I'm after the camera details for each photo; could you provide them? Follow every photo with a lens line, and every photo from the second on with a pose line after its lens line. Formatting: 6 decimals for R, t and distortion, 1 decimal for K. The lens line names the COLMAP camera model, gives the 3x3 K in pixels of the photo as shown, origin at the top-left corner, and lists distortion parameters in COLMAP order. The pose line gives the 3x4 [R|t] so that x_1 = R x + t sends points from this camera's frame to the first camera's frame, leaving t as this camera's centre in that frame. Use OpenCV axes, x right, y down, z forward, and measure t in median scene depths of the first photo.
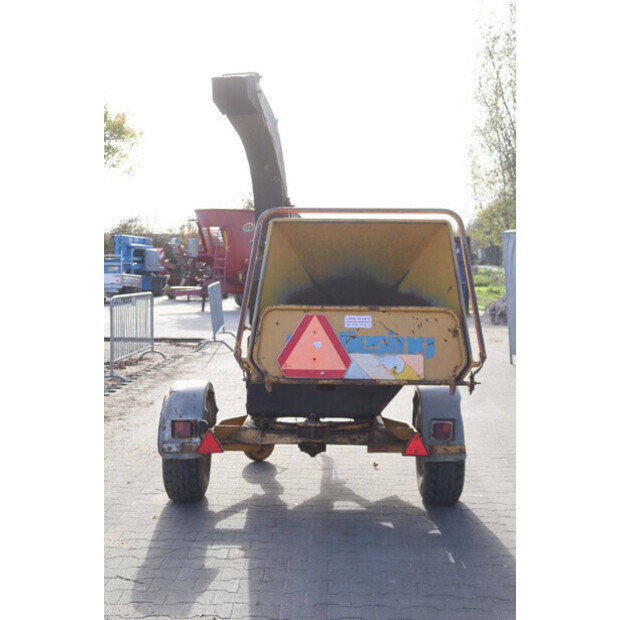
lens RADIAL K [[889.2, 0, 310.0], [0, 889.2, 309.0], [0, 0, 1]] dist [0.076182, 0.000000]
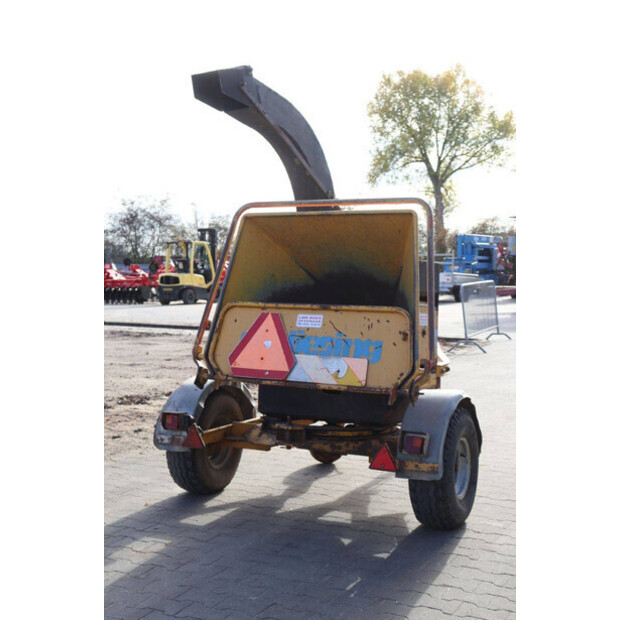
lens RADIAL K [[889.2, 0, 309.9], [0, 889.2, 311.2], [0, 0, 1]] dist [0.076182, 0.000000]
pose [[0.901896, 0.020726, -0.431456, 0.458590], [-0.019475, 0.999784, 0.007317, -0.002816], [0.431515, 0.001803, 0.902104, 0.153122]]
